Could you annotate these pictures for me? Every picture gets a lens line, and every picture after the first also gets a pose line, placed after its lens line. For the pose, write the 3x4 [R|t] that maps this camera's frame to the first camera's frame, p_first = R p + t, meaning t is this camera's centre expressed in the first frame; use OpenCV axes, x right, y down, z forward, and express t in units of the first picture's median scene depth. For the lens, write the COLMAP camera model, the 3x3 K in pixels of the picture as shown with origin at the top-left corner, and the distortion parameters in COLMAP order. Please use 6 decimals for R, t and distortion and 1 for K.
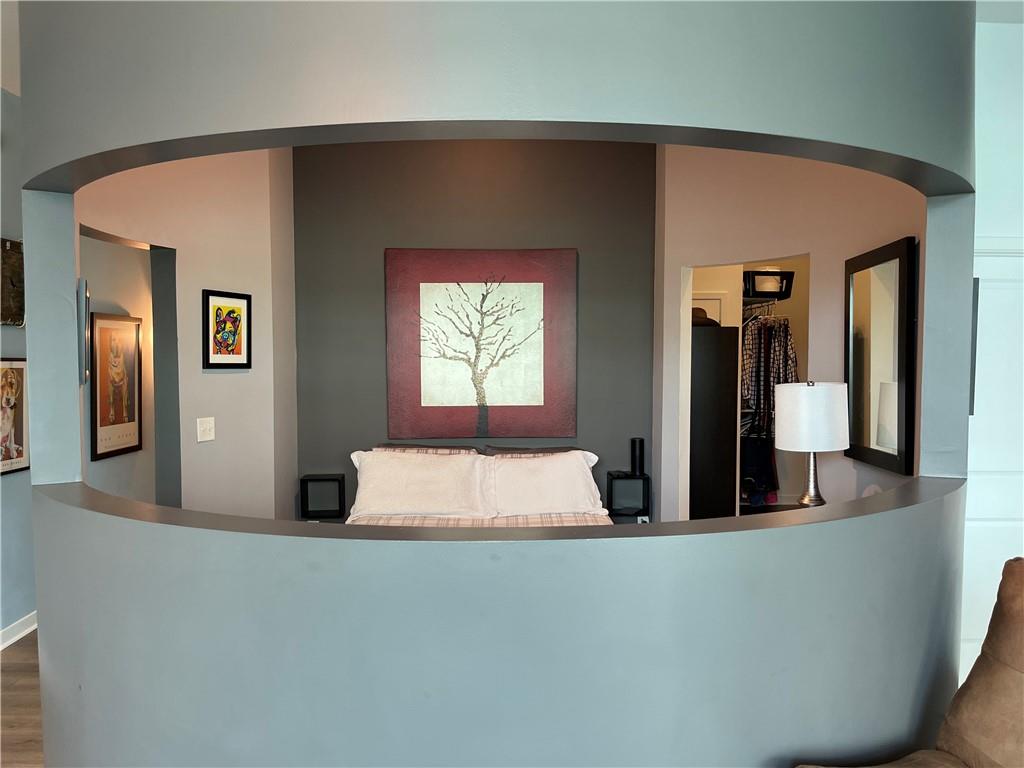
lens RADIAL K [[771.1, 0, 515.0], [0, 771.1, 387.3], [0, 0, 1]] dist [0.101873, -0.138820]
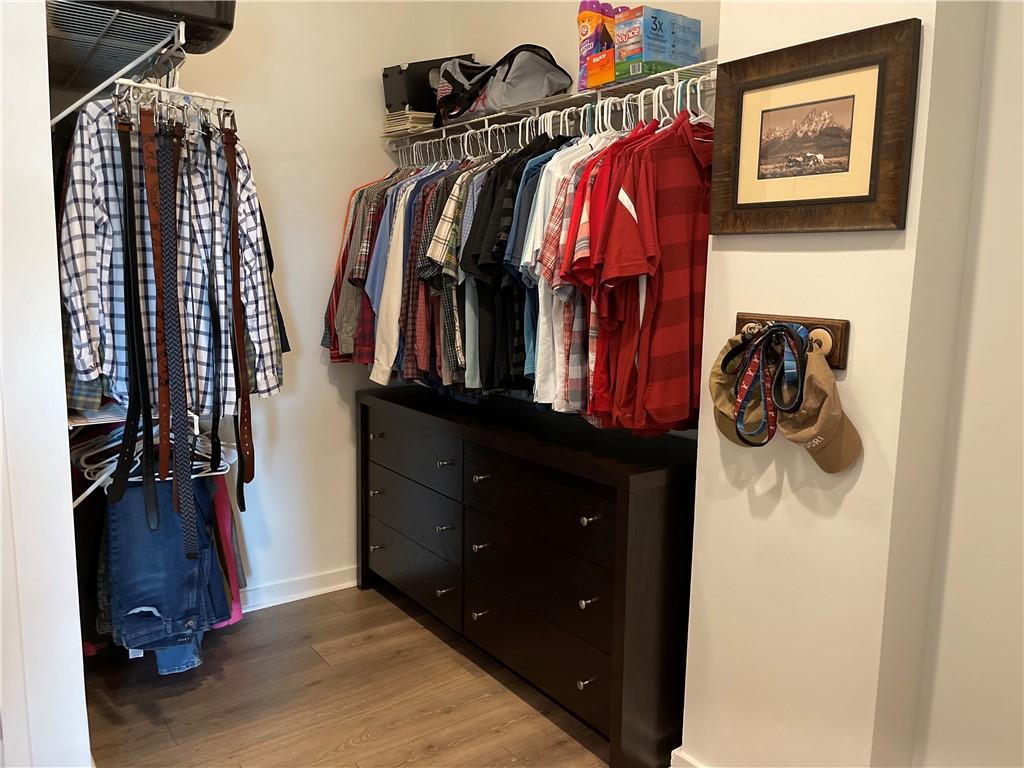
lens RADIAL K [[771.1, 0, 515.0], [0, 771.1, 387.3], [0, 0, 1]] dist [0.101873, -0.138820]
pose [[0.822972, -0.068218, 0.563971, 0.370872], [0.009548, 0.994285, 0.106335, -0.015878], [-0.568001, -0.082126, 0.818920, 0.960748]]
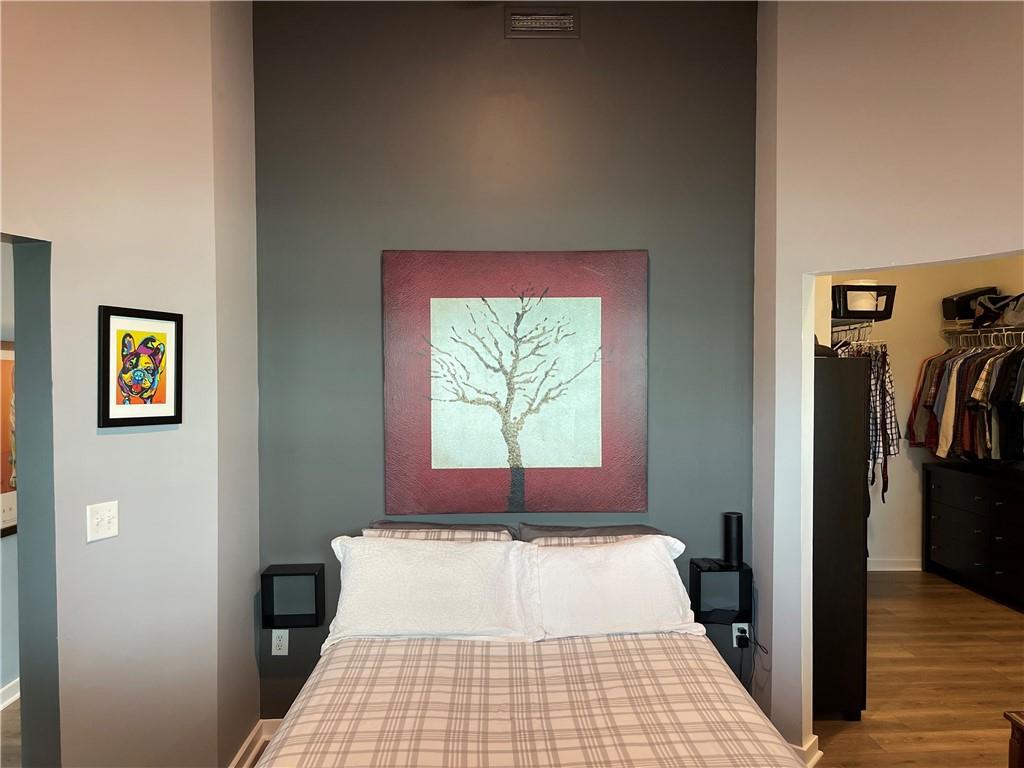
lens RADIAL K [[771.1, 0, 515.0], [0, 771.1, 387.3], [0, 0, 1]] dist [0.101873, -0.138820]
pose [[0.999999, -0.000767, -0.001075, -0.043112], [0.000737, 0.999599, -0.028304, -0.030916], [0.001096, 0.028303, 0.999599, 0.280138]]
